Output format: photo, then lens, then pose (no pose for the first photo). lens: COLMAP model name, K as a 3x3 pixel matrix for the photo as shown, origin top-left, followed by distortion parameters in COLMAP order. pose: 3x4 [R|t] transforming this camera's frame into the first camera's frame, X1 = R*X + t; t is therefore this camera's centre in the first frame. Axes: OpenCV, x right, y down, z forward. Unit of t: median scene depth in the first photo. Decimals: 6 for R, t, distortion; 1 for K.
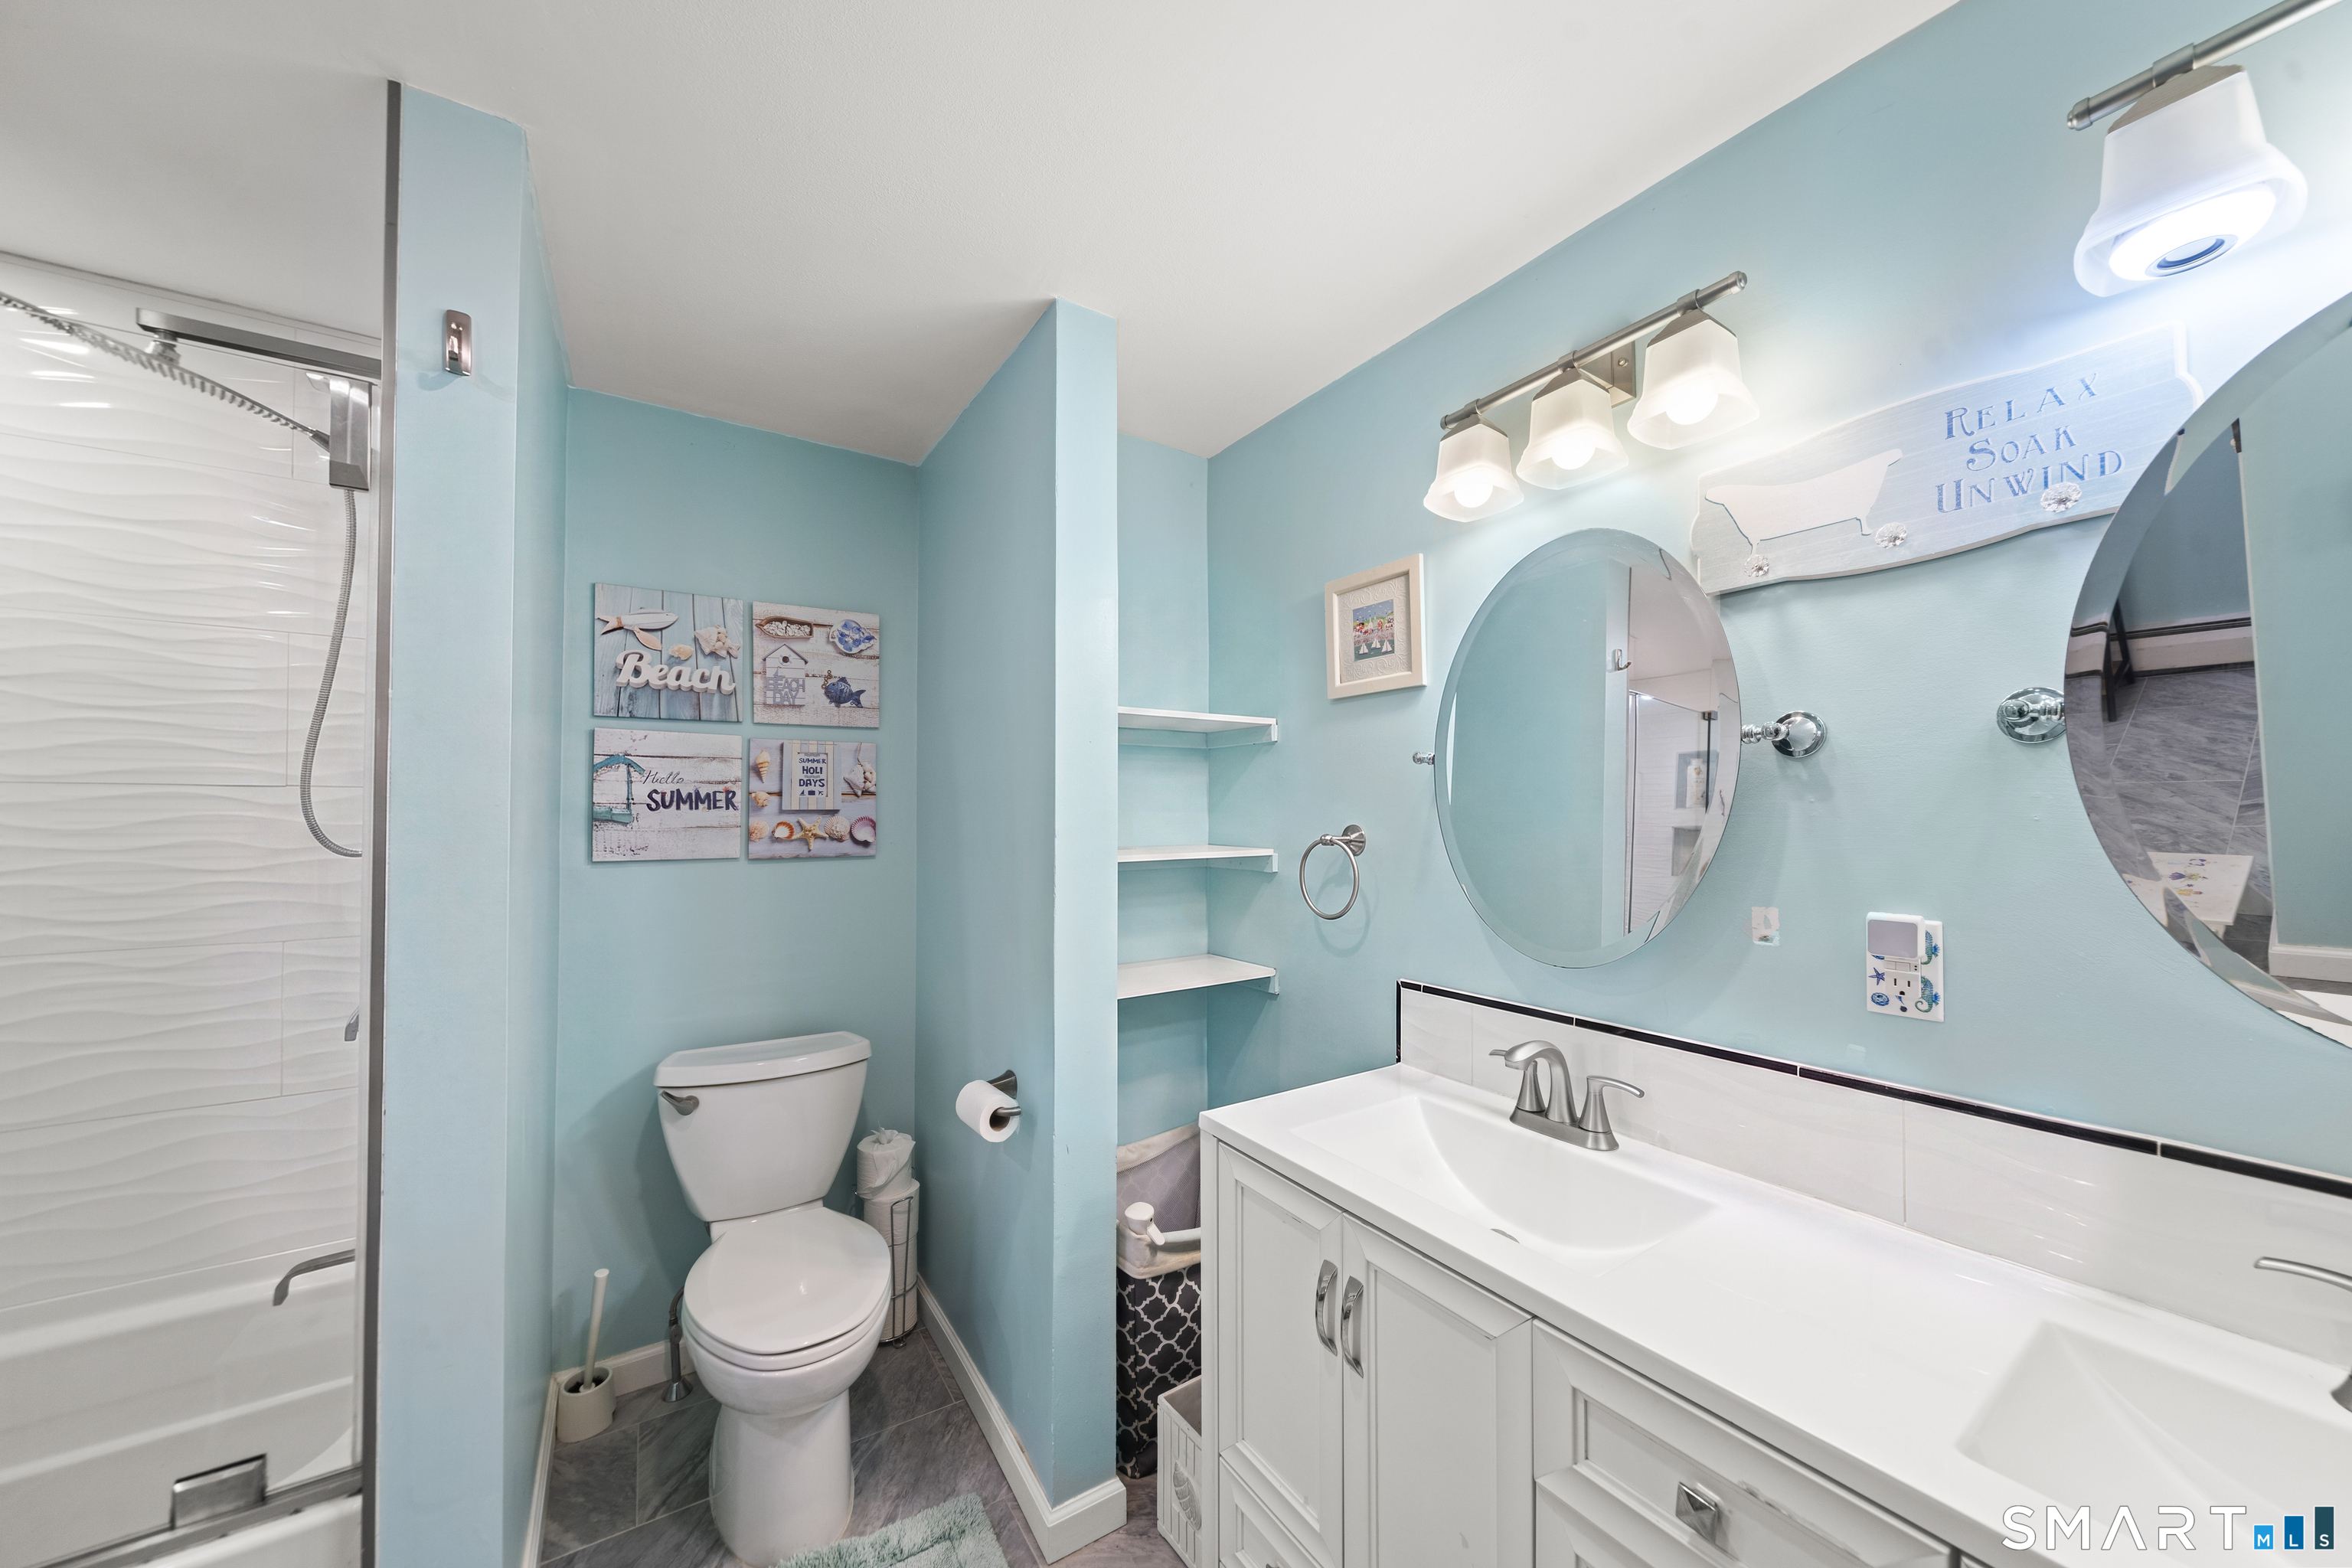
lens RADIAL K [[825.0, 0, 1175.4], [0, 825.0, 794.1], [0, 0, 1]] dist [-0.001428, -0.000302]
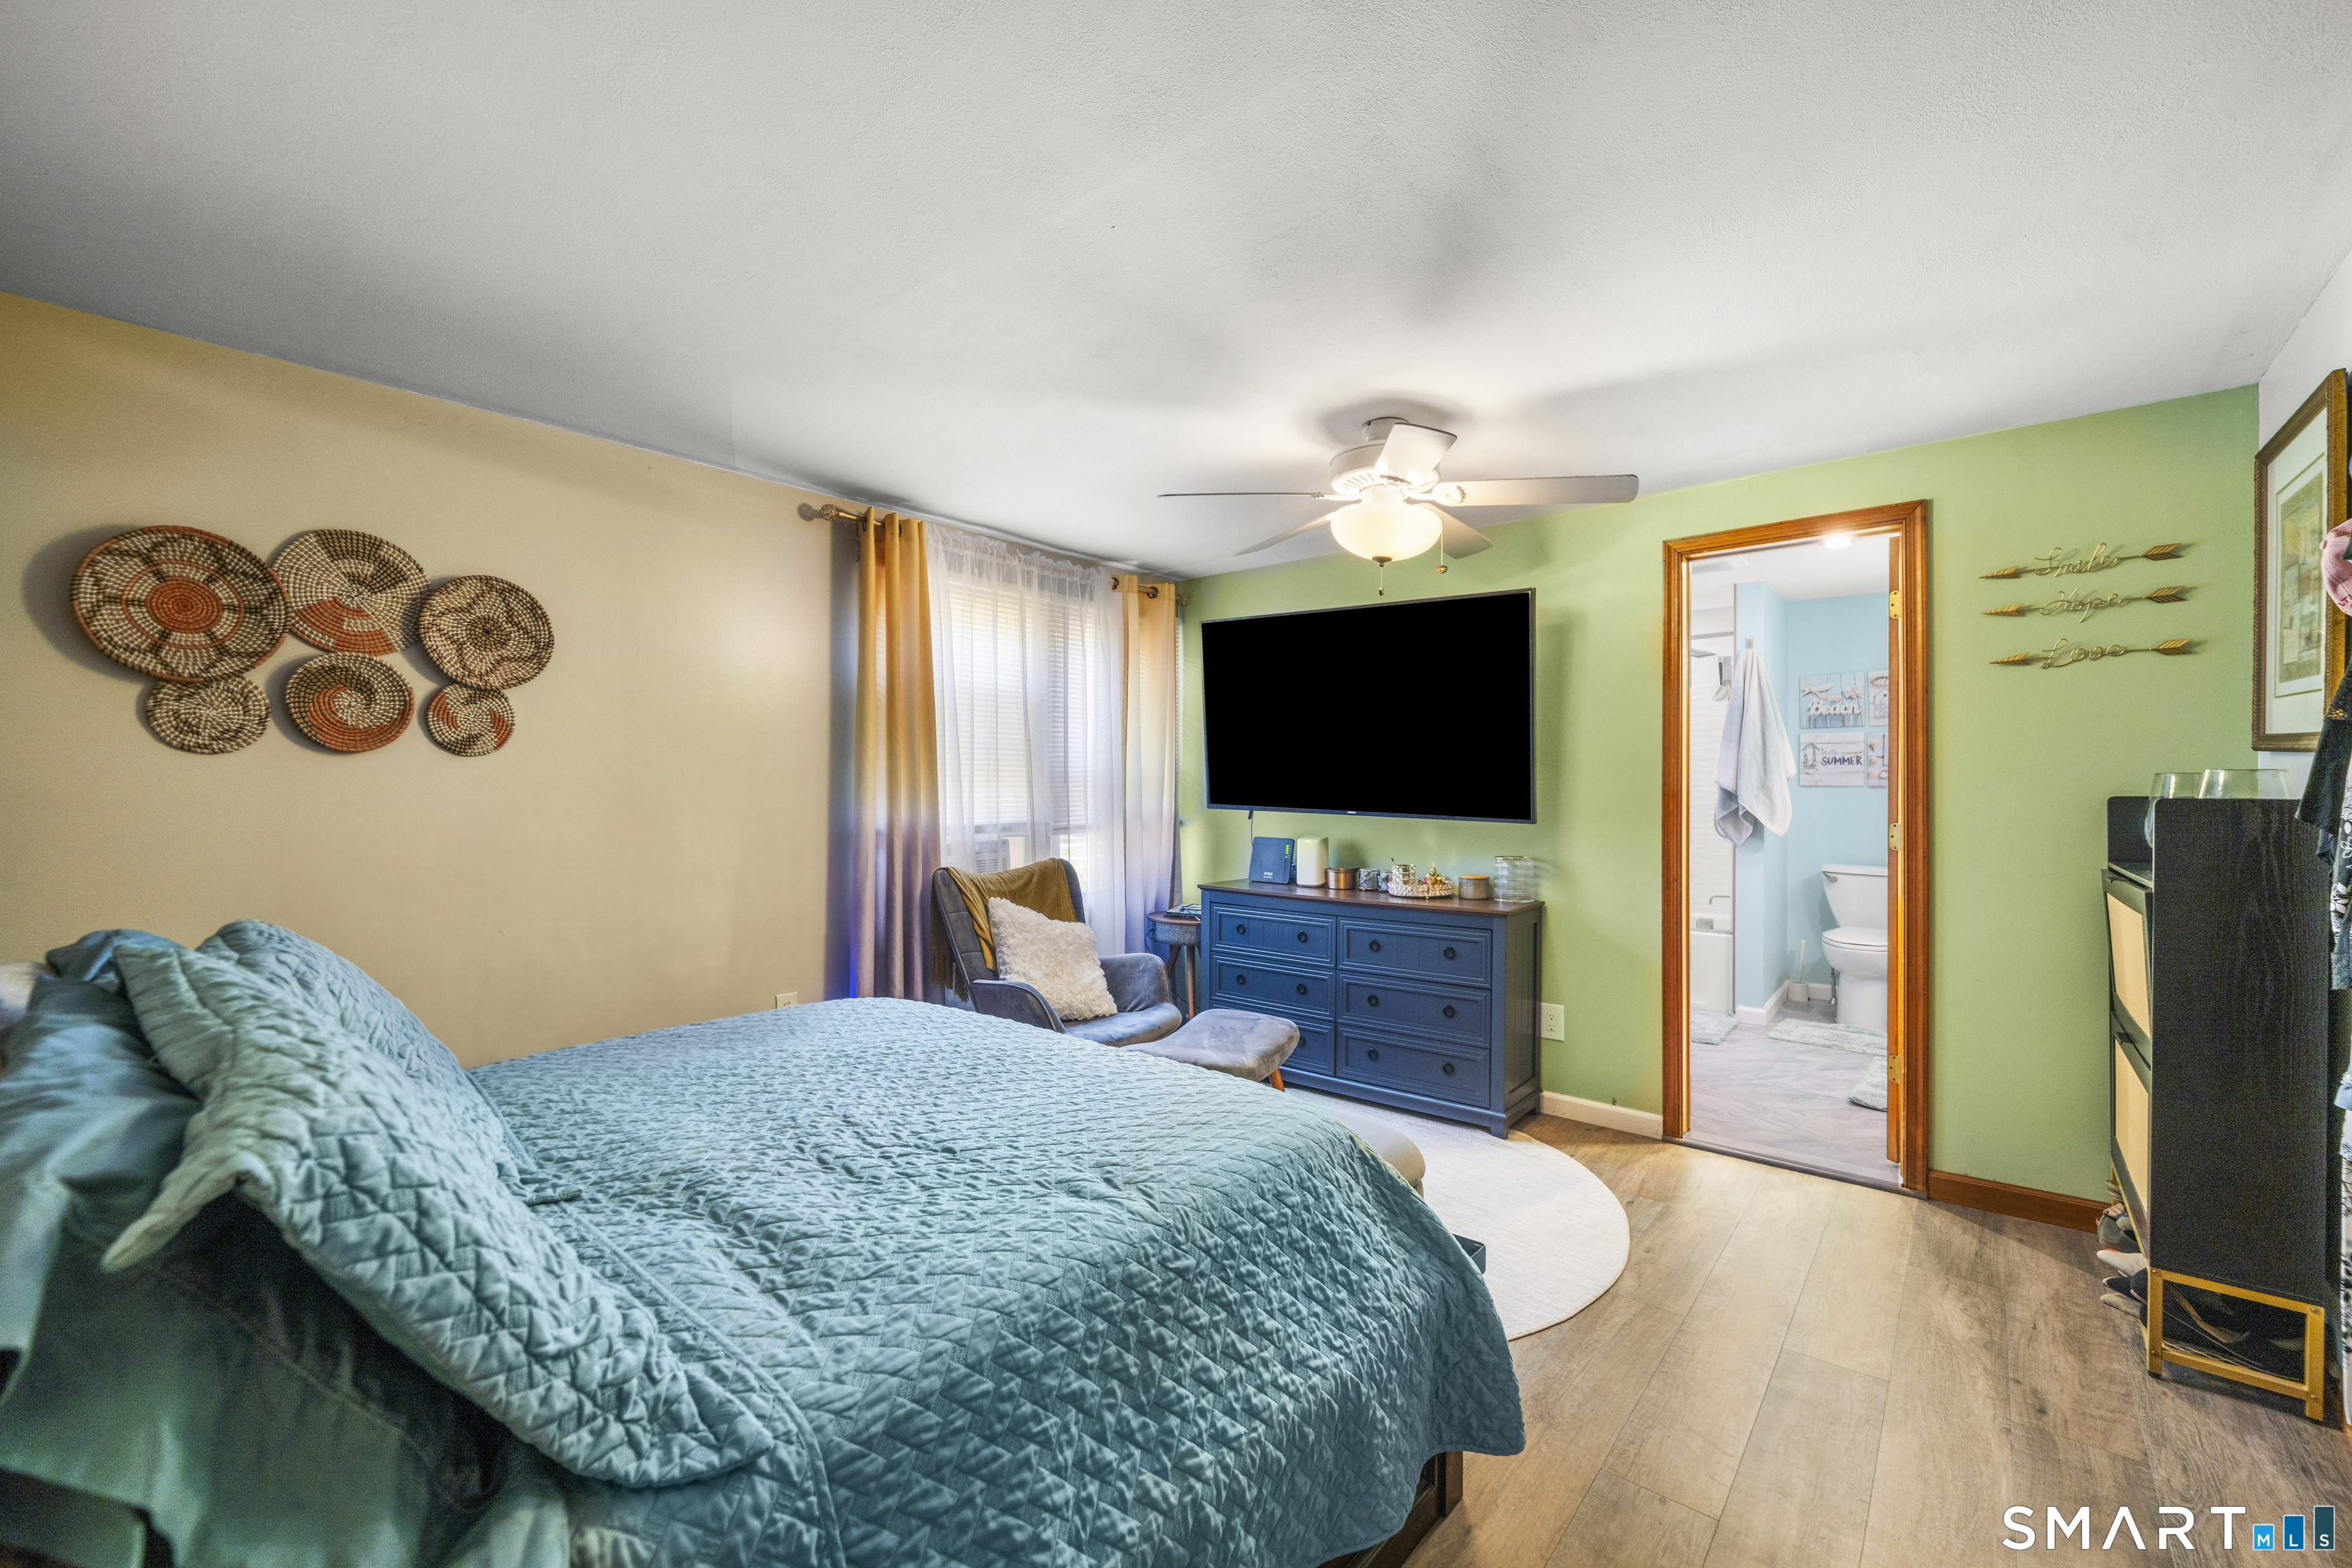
lens RADIAL K [[958.8, 0, 1174.2], [0, 958.8, 788.1], [0, 0, 1]] dist [0.002009, 0.000376]
pose [[0.298328, 0.000307, -0.954463, 1.434896], [0.012345, 0.999915, 0.004180, 0.049466], [0.954384, -0.013030, 0.298299, -1.604843]]
